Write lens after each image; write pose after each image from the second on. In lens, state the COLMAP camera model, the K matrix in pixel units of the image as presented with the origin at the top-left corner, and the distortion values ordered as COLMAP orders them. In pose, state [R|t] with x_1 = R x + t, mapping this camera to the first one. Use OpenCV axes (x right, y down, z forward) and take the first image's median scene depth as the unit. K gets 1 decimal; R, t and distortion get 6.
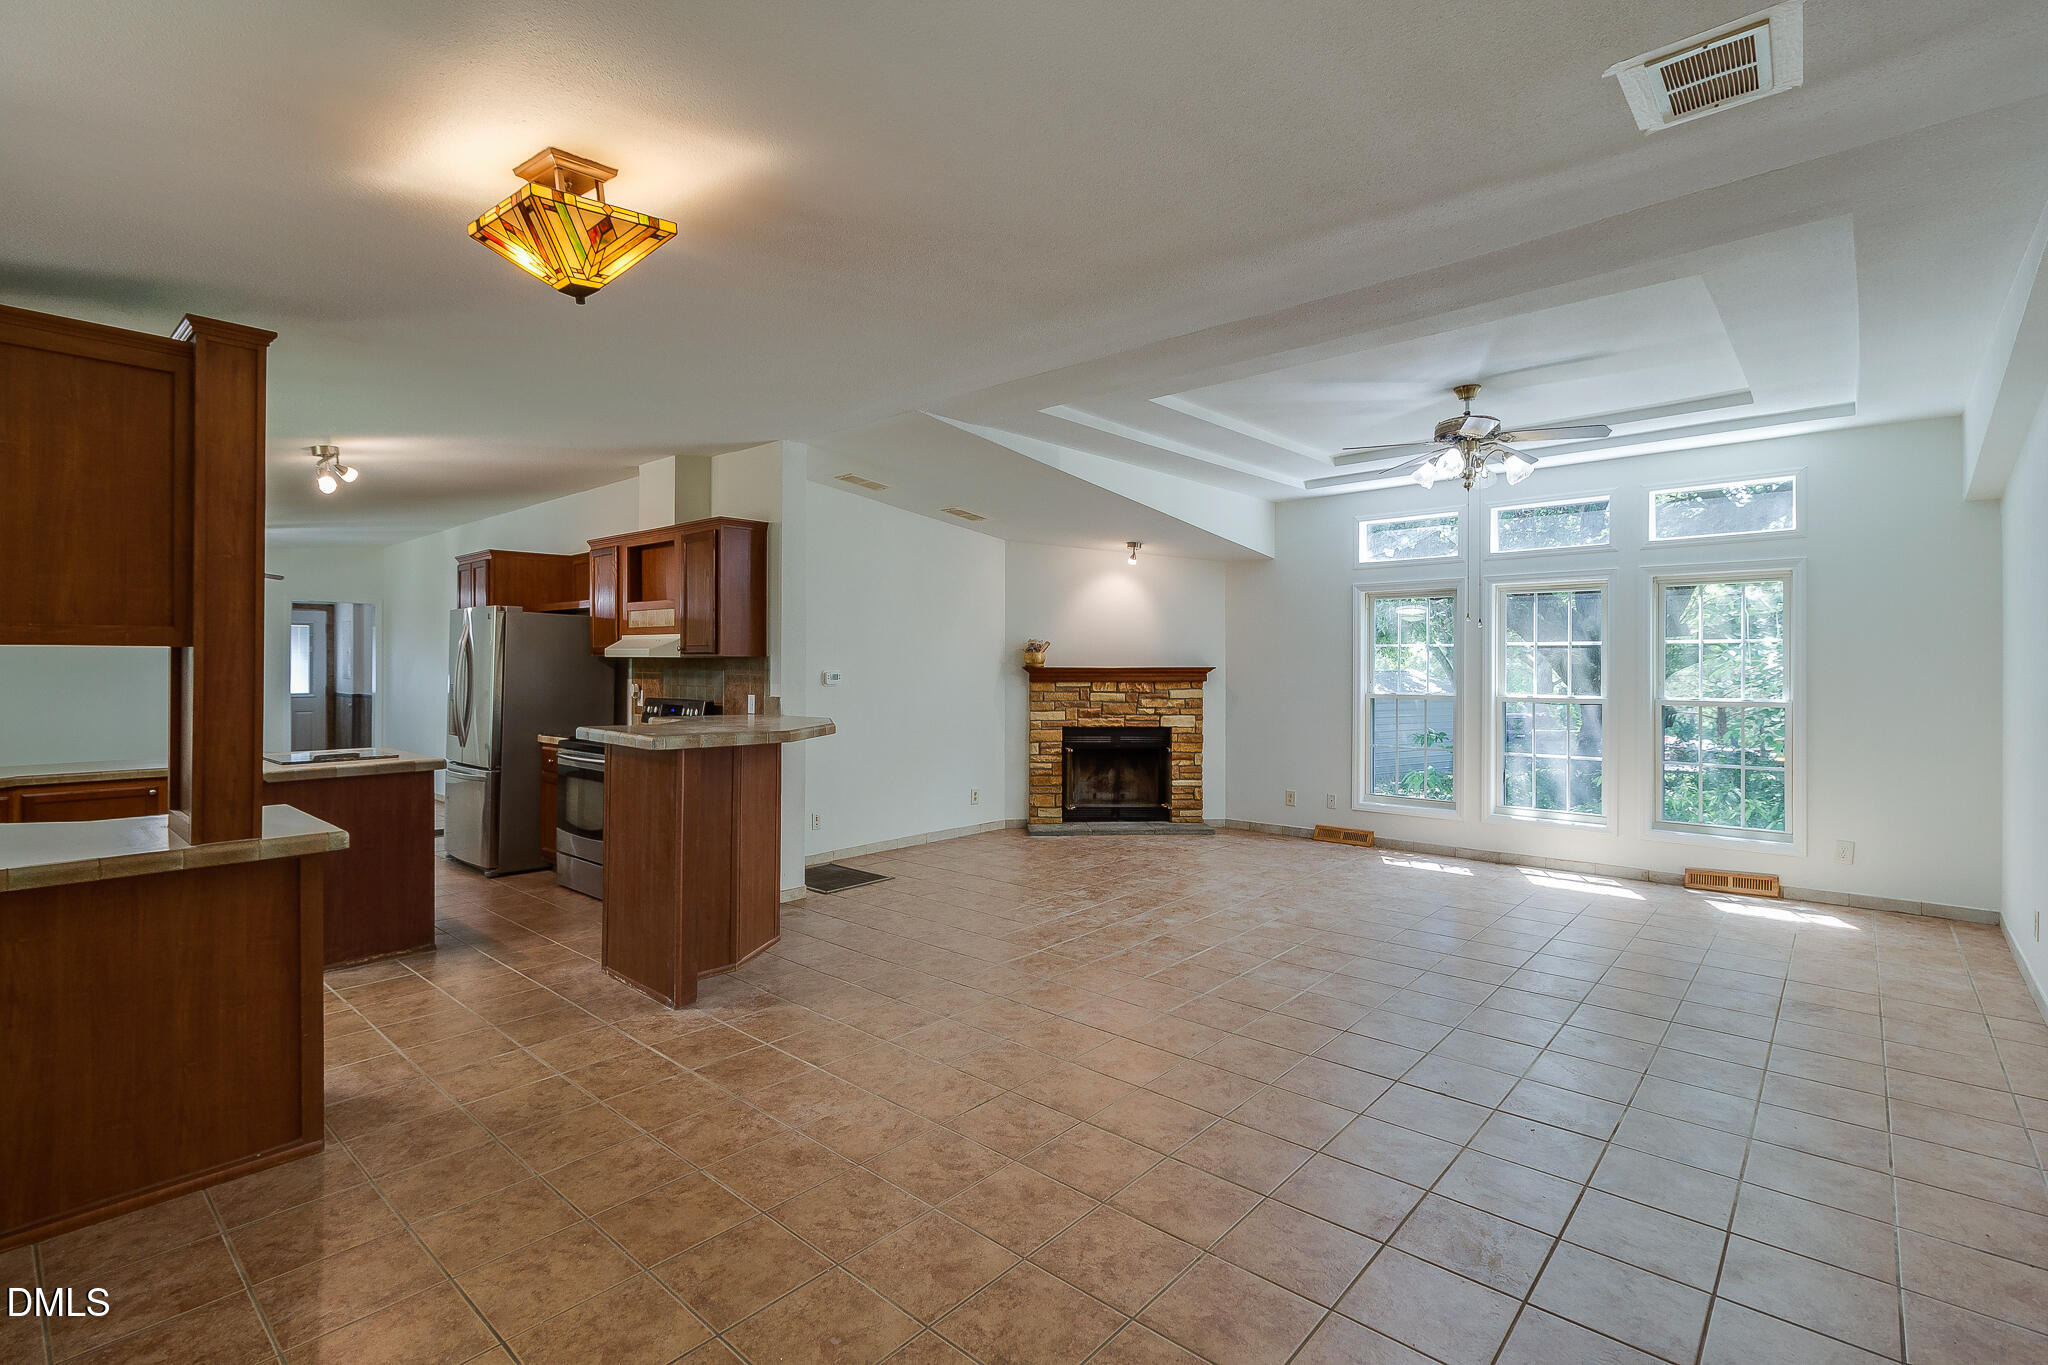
lens RADIAL K [[945.8, 0, 1022.1], [0, 945.8, 662.0], [0, 0, 1]] dist [0.001912, -0.000219]
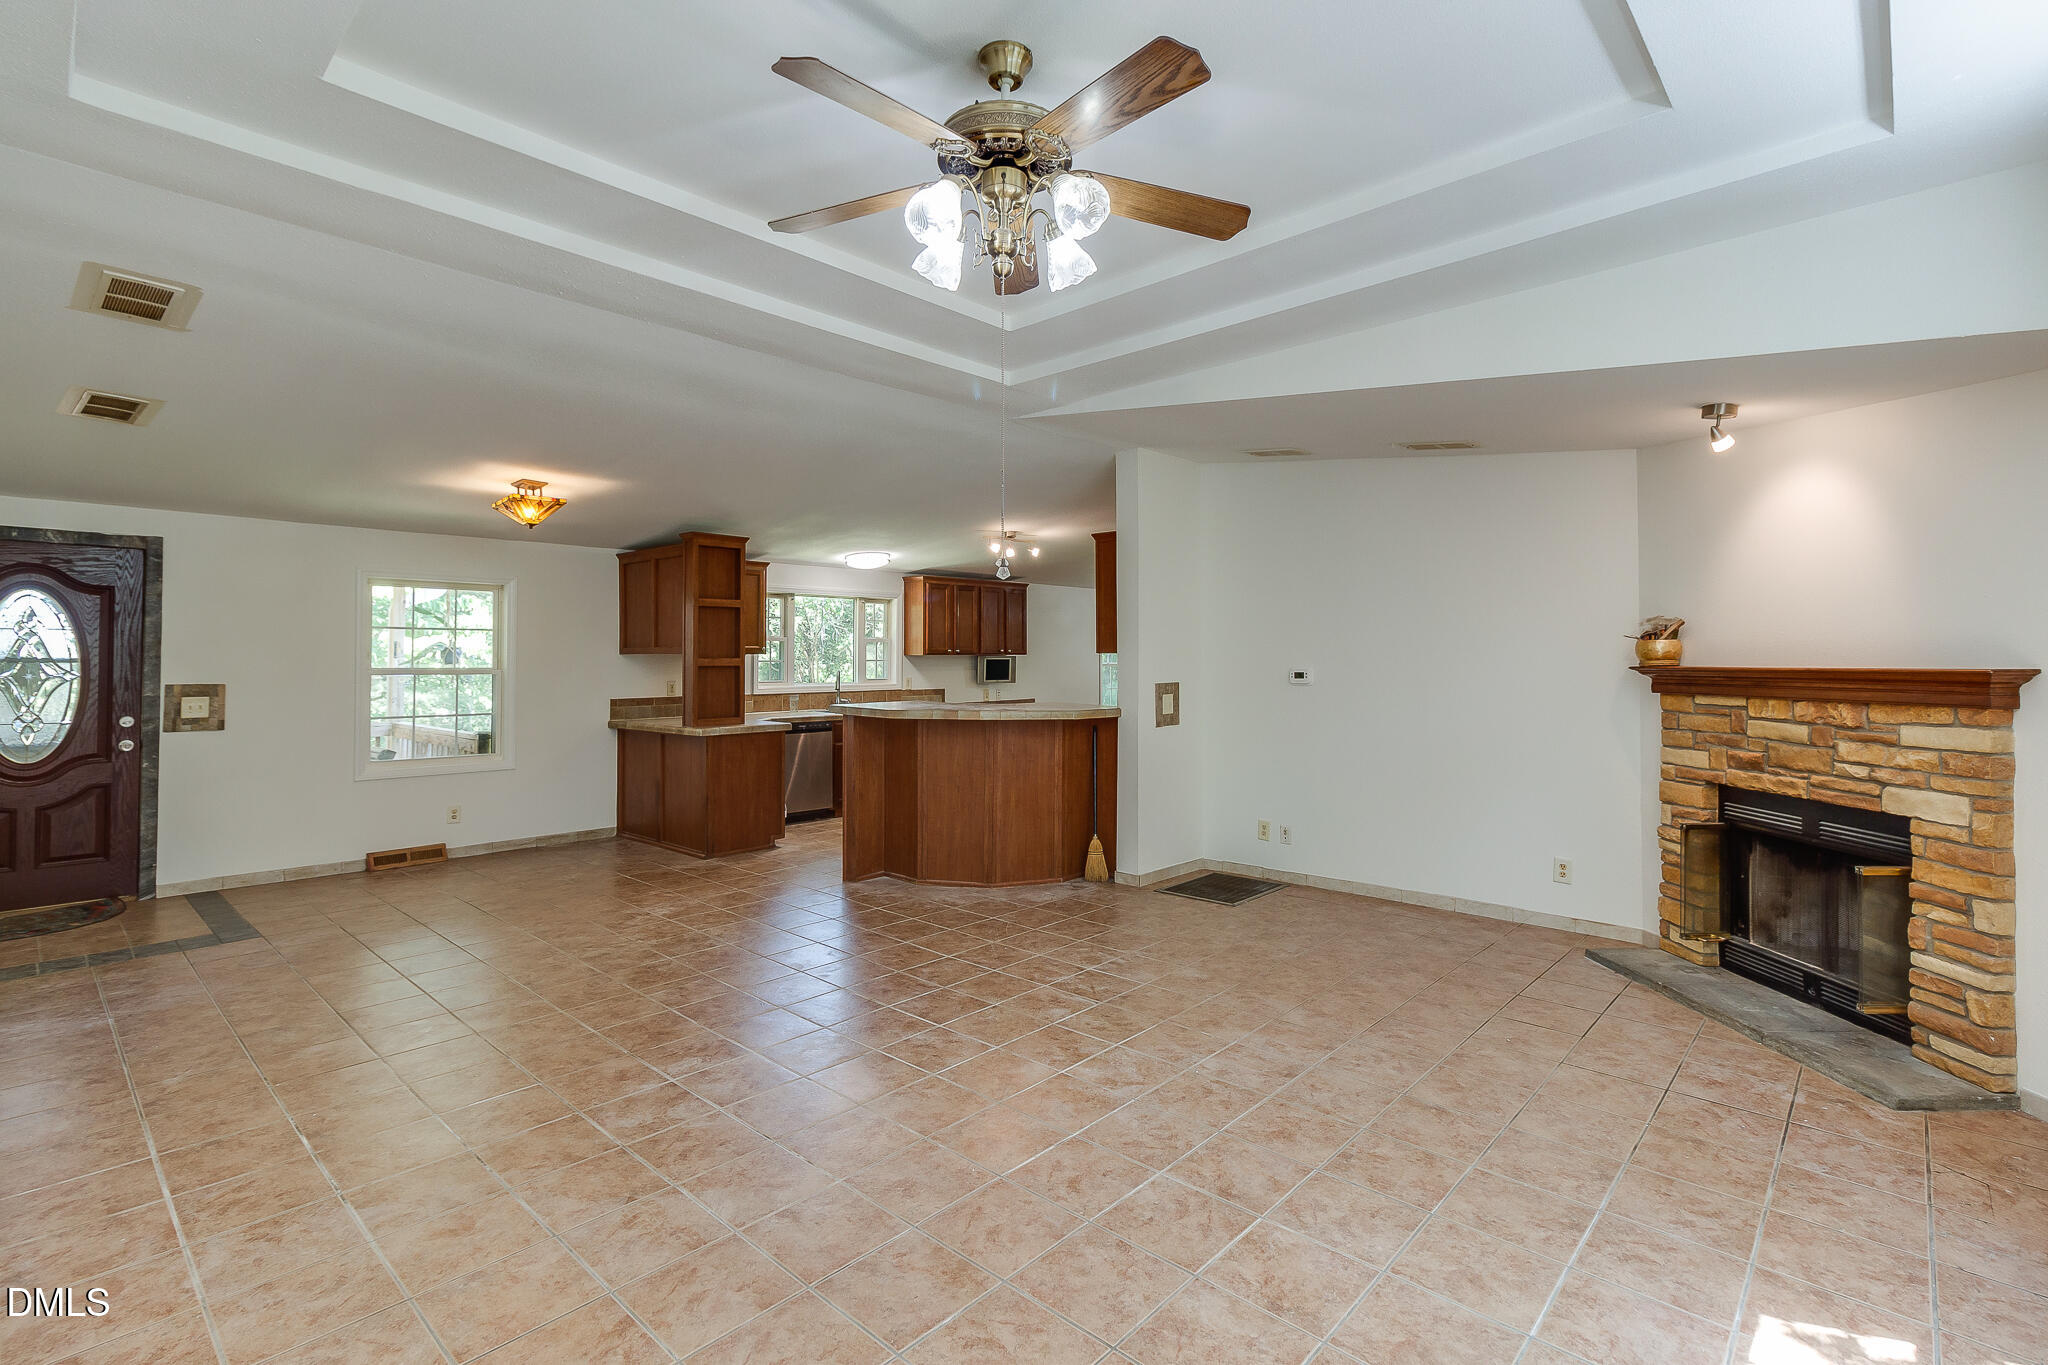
lens RADIAL K [[945.8, 0, 1017.4], [0, 945.8, 648.2], [0, 0, 1]] dist [0.001912, -0.000219]
pose [[-0.020829, -0.013230, -0.999696, 0.571068], [0.001061, 0.999912, -0.013255, 0.001707], [0.999782, -0.001337, -0.020813, 0.630518]]
